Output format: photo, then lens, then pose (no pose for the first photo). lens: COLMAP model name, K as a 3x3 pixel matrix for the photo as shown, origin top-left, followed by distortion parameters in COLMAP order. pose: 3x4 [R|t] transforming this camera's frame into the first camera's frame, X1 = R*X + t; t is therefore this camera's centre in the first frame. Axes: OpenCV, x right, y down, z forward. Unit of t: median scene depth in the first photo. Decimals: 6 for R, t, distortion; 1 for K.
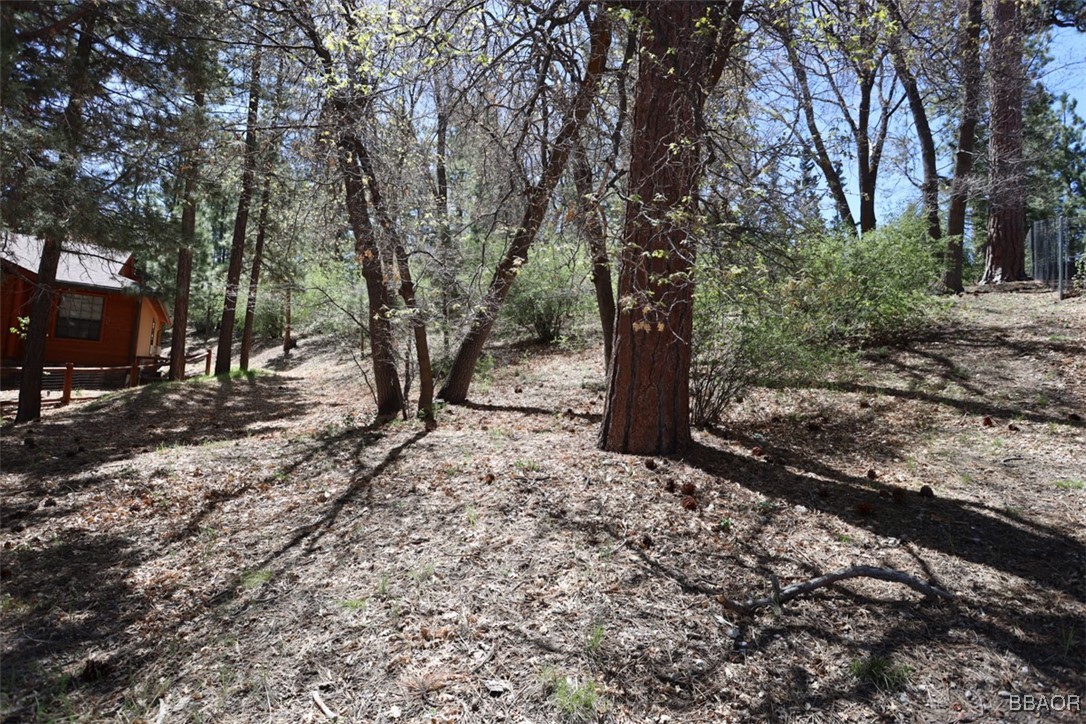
lens RADIAL K [[593.9, 0, 552.5], [0, 593.9, 315.9], [0, 0, 1]] dist [-0.004564, 0.003444]
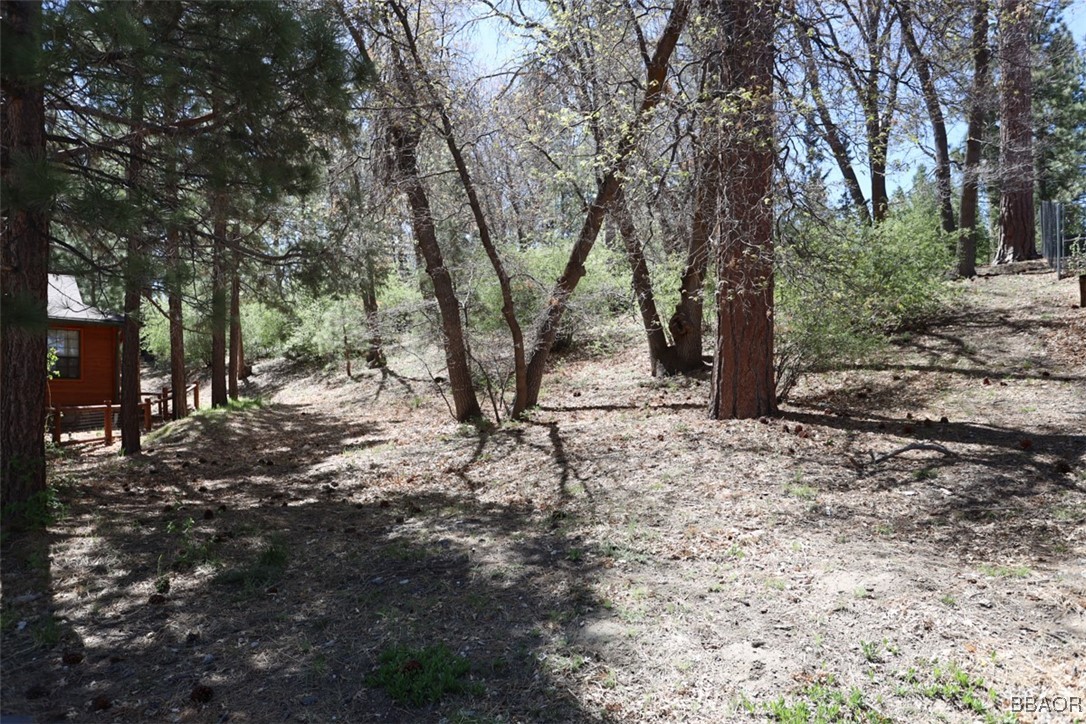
lens RADIAL K [[764.3, 0, 535.7], [0, 764.3, 362.6], [0, 0, 1]] dist [0.033523, -0.008160]
pose [[0.995144, -0.065223, 0.073718, -0.310574], [0.060779, 0.996286, 0.060996, -0.027845], [-0.077422, -0.056219, 0.995412, -0.498261]]
